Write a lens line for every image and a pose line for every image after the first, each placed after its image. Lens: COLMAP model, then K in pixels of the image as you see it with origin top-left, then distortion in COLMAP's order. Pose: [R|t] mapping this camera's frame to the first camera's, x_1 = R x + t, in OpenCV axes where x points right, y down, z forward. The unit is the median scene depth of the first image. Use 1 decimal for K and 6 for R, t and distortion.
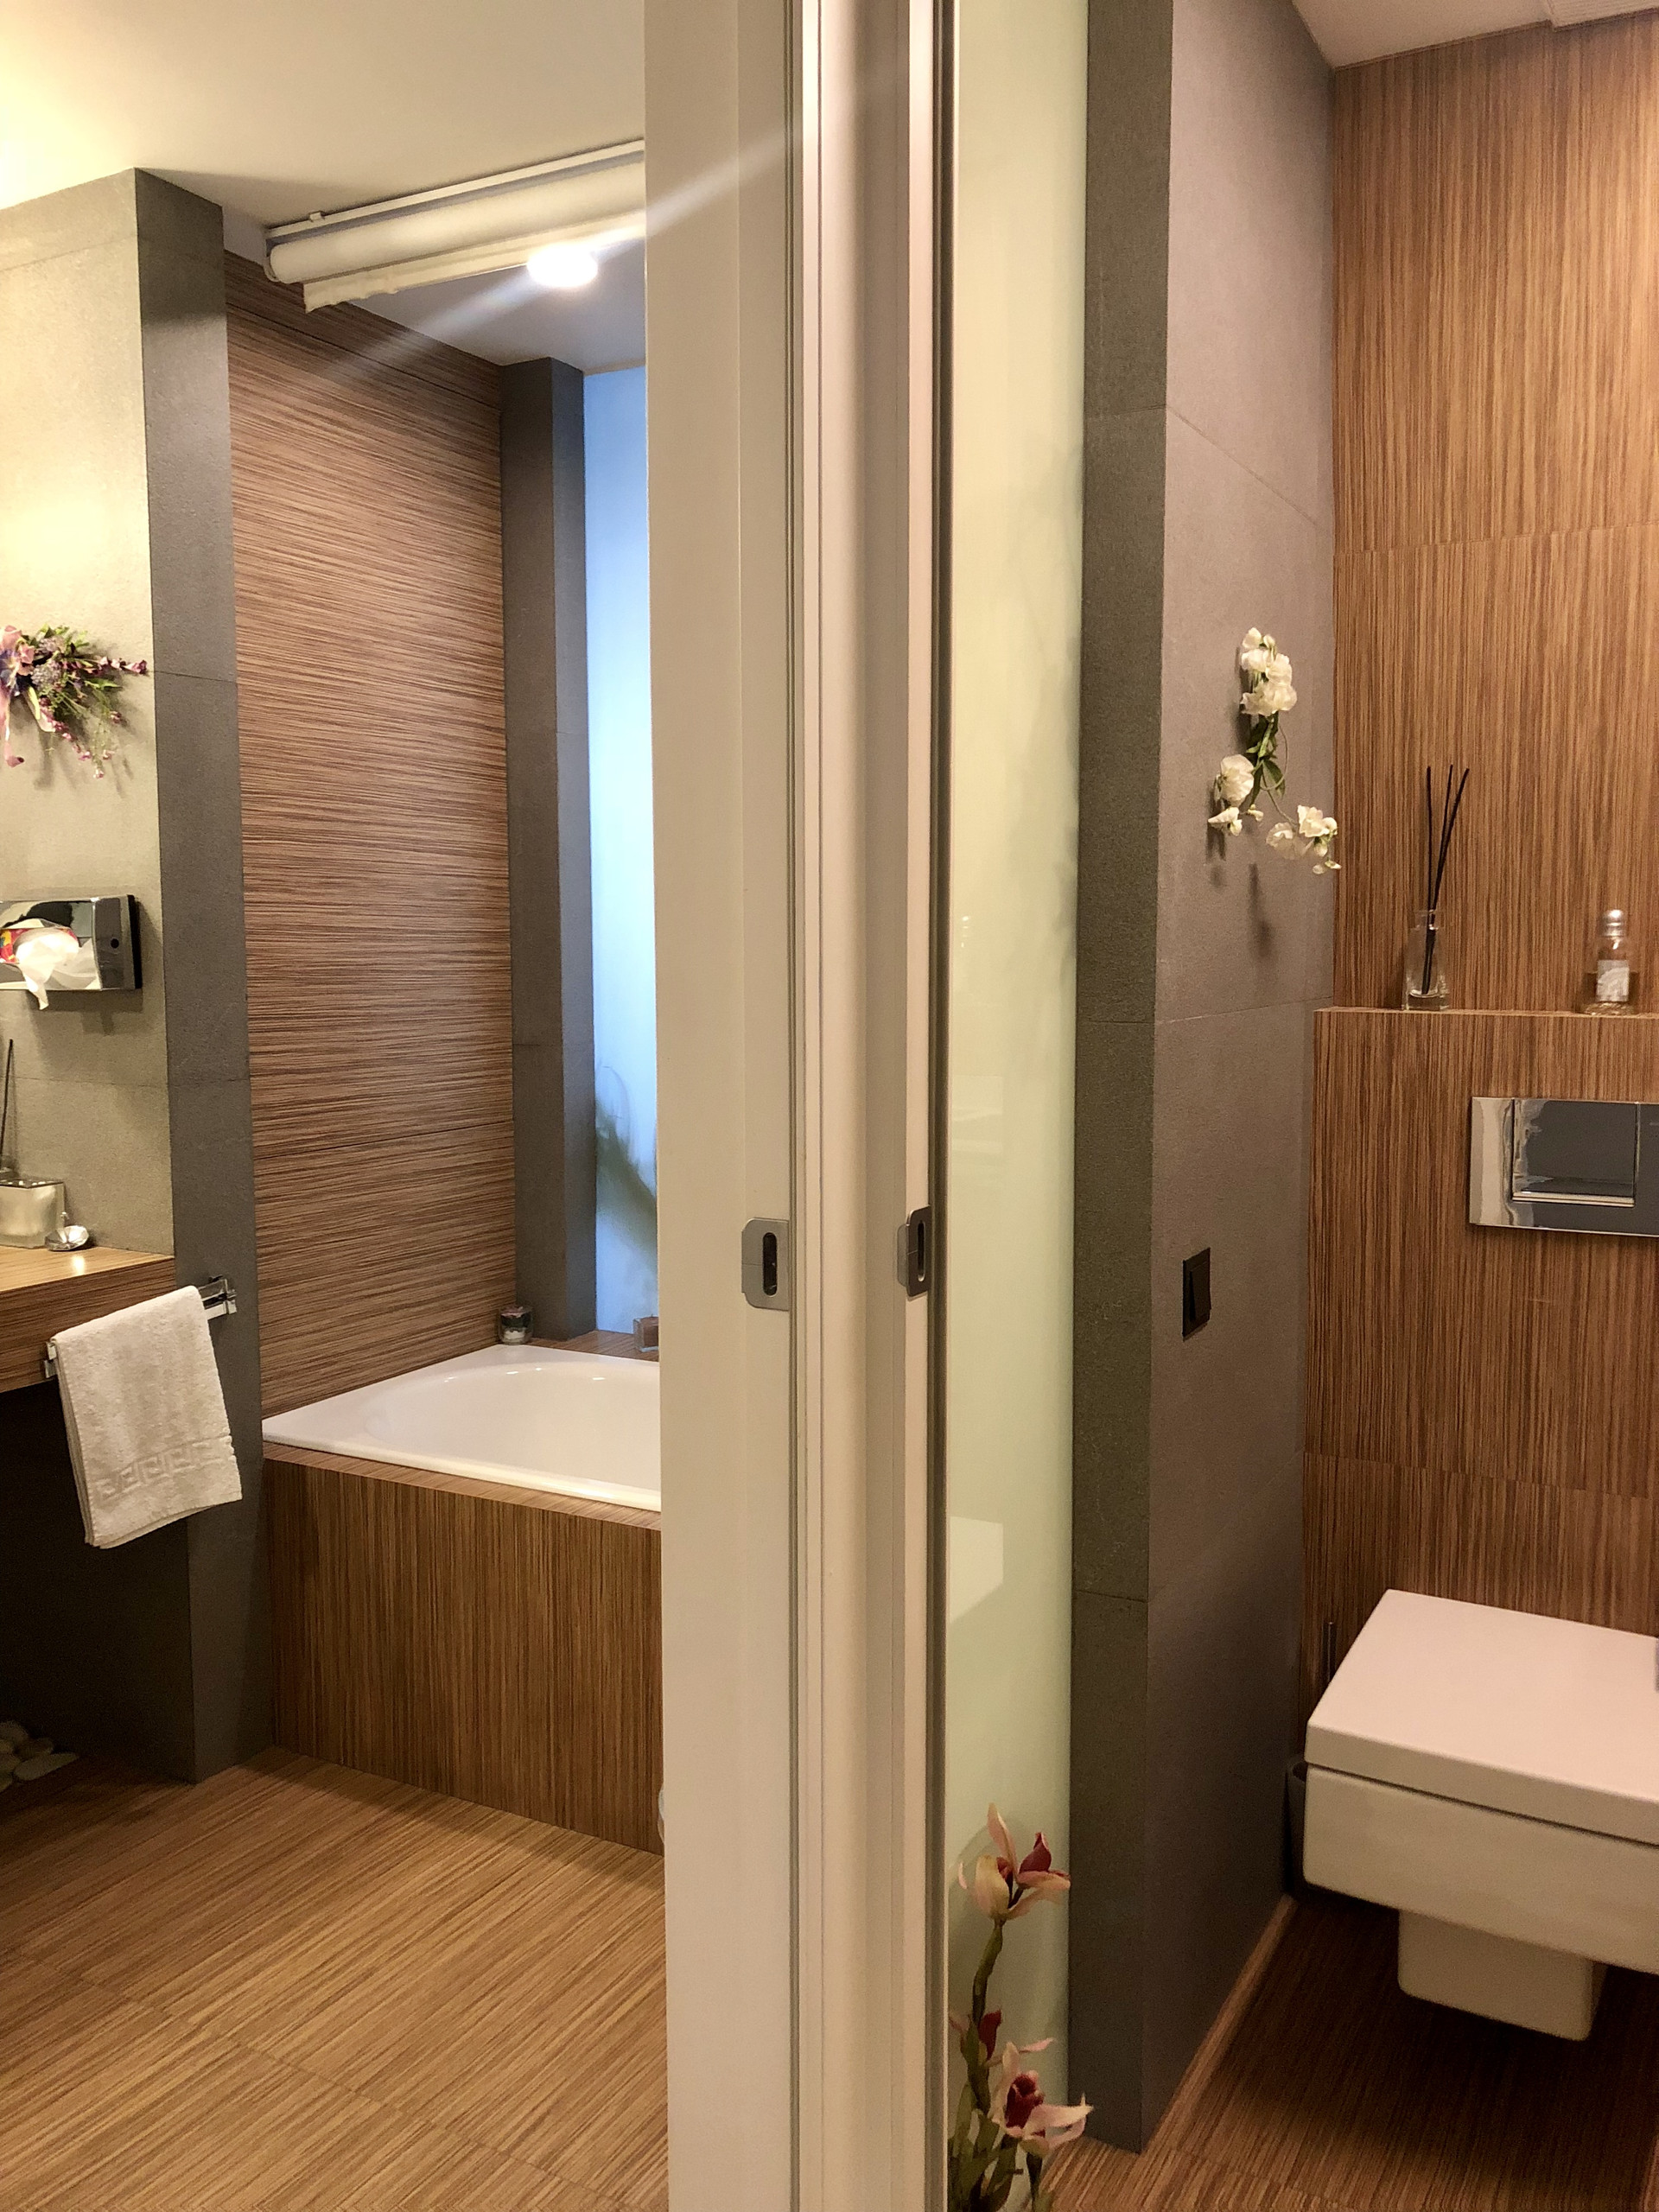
lens RADIAL K [[1803.7, 0, 812.3], [0, 1803.7, 1104.2], [0, 0, 1]] dist [0.002811, -0.000360]
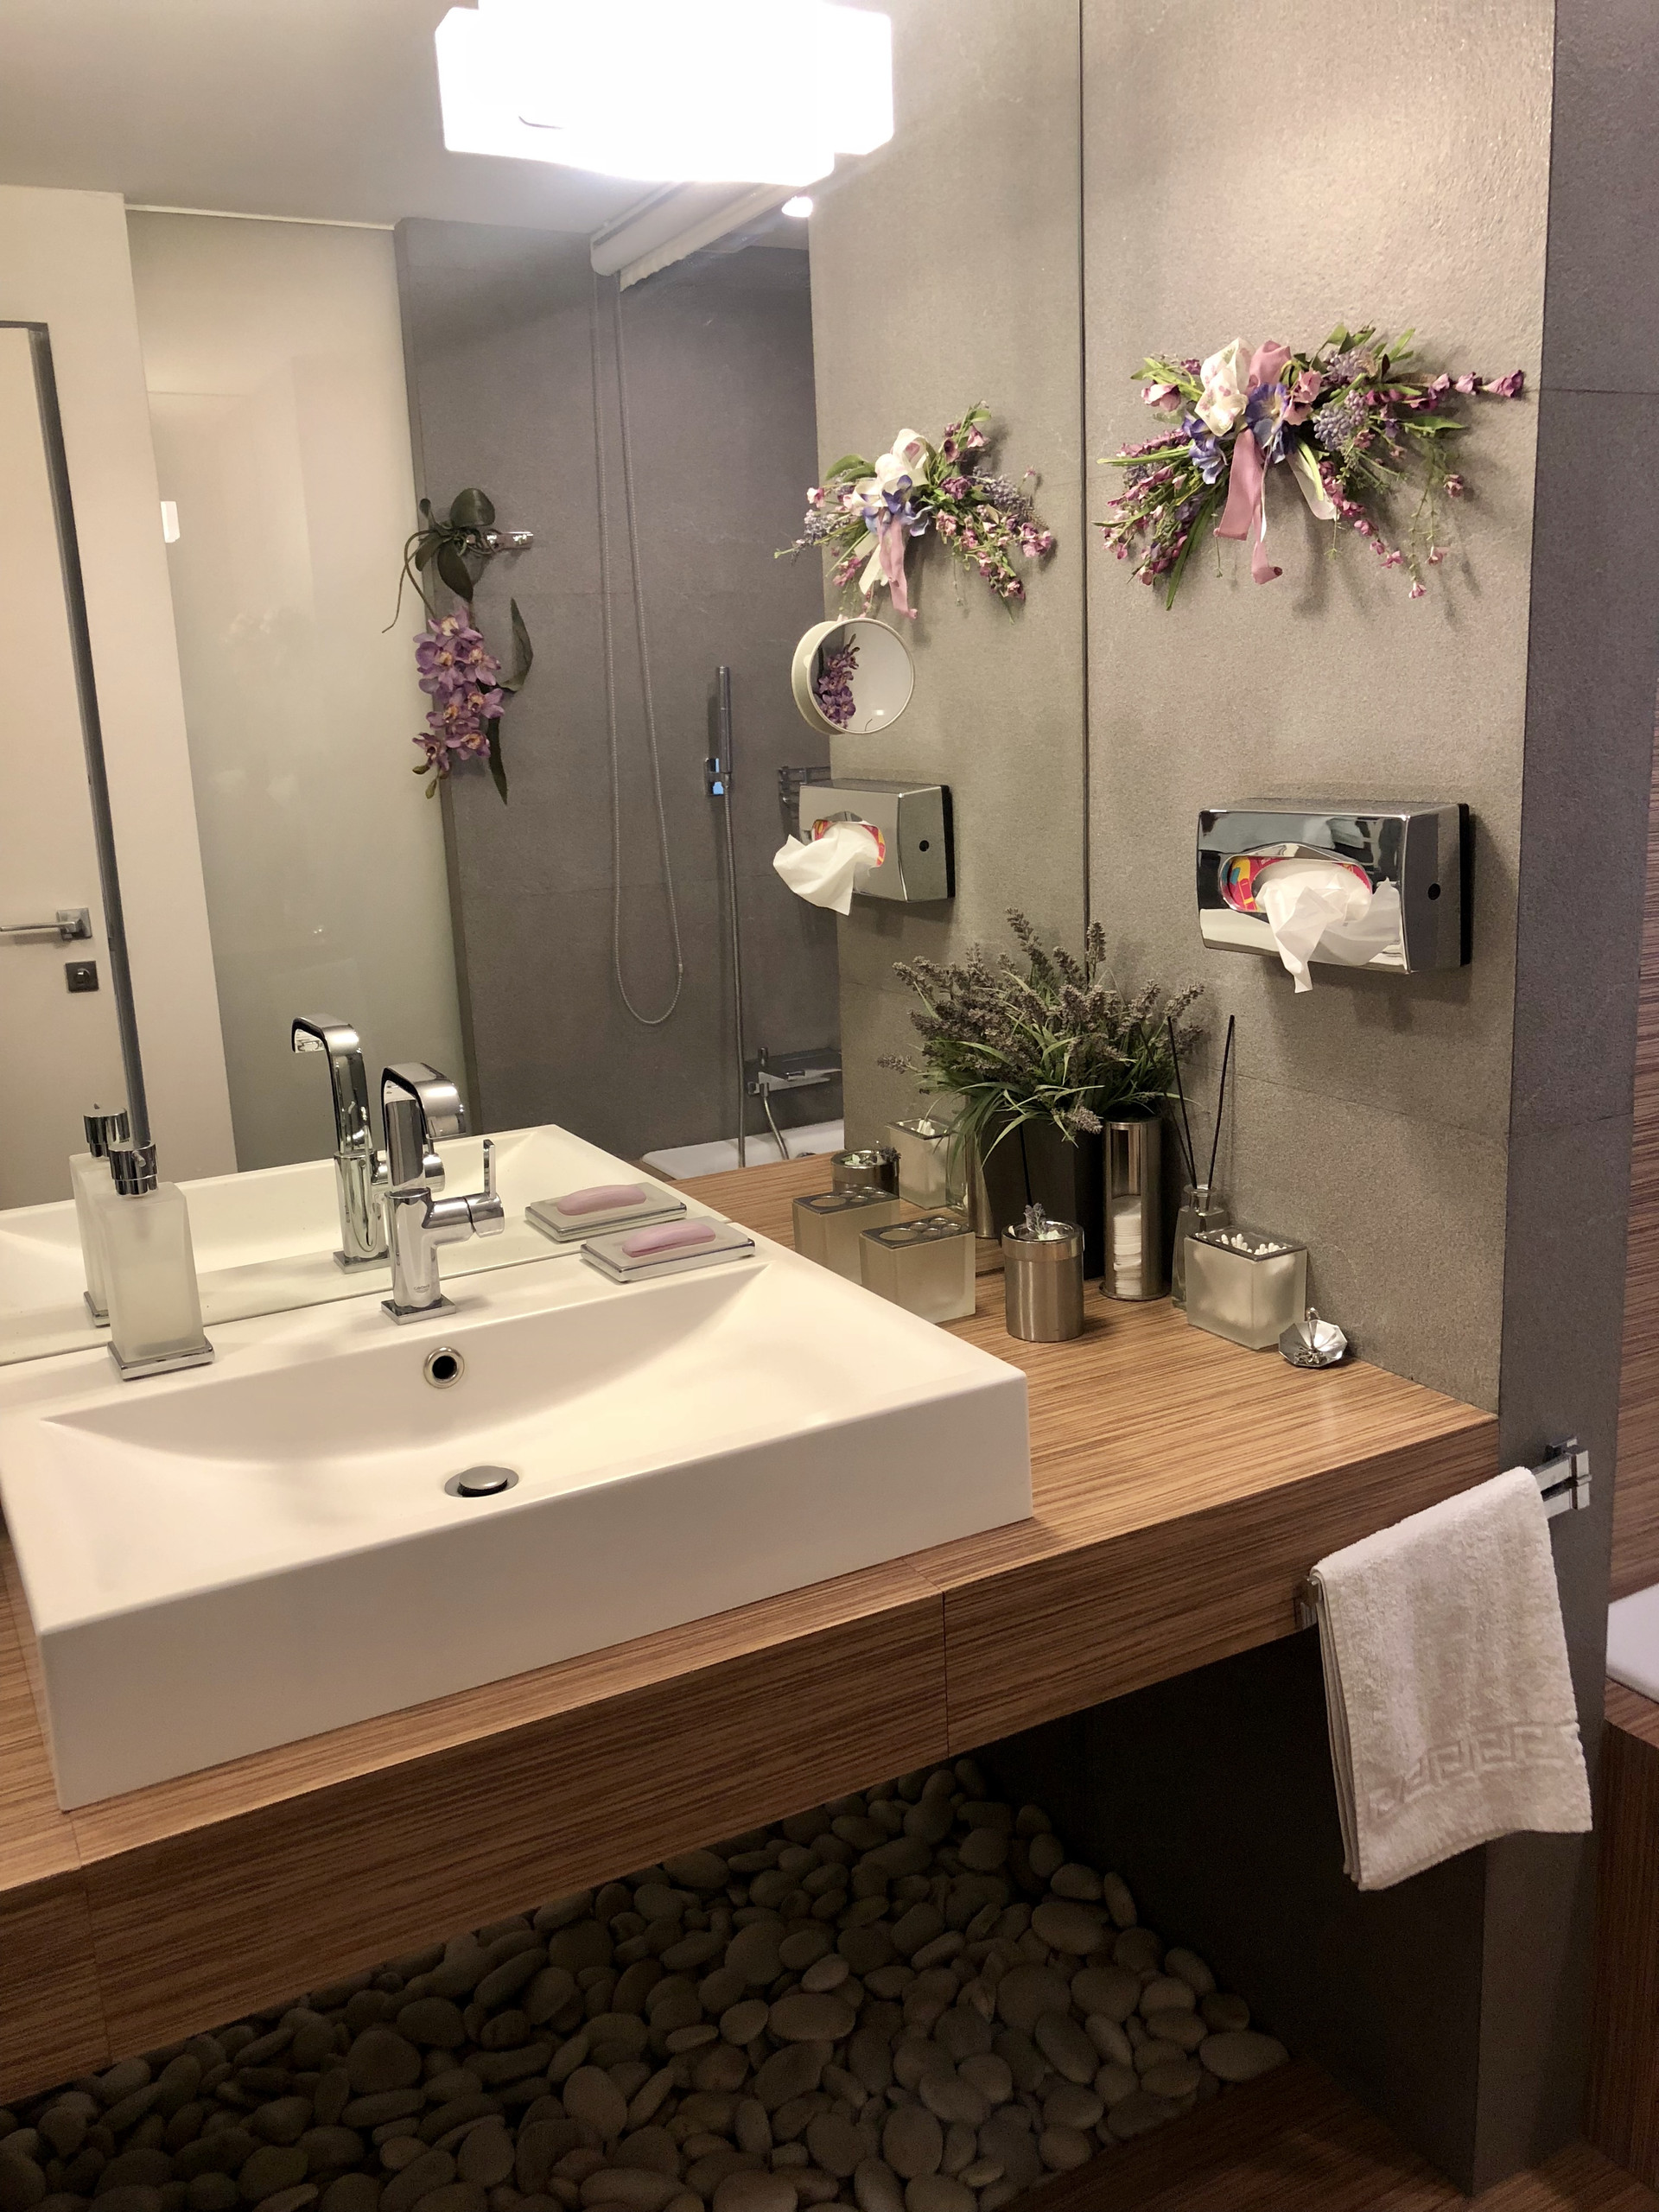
lens RADIAL K [[1803.7, 0, 830.8], [0, 1803.7, 1093.8], [0, 0, 1]] dist [0.002811, -0.000360]
pose [[0.848844, 0.079786, -0.522589, -0.241066], [-0.007148, 0.990187, 0.139567, -0.103265], [0.528596, -0.114735, 0.841084, 0.401778]]
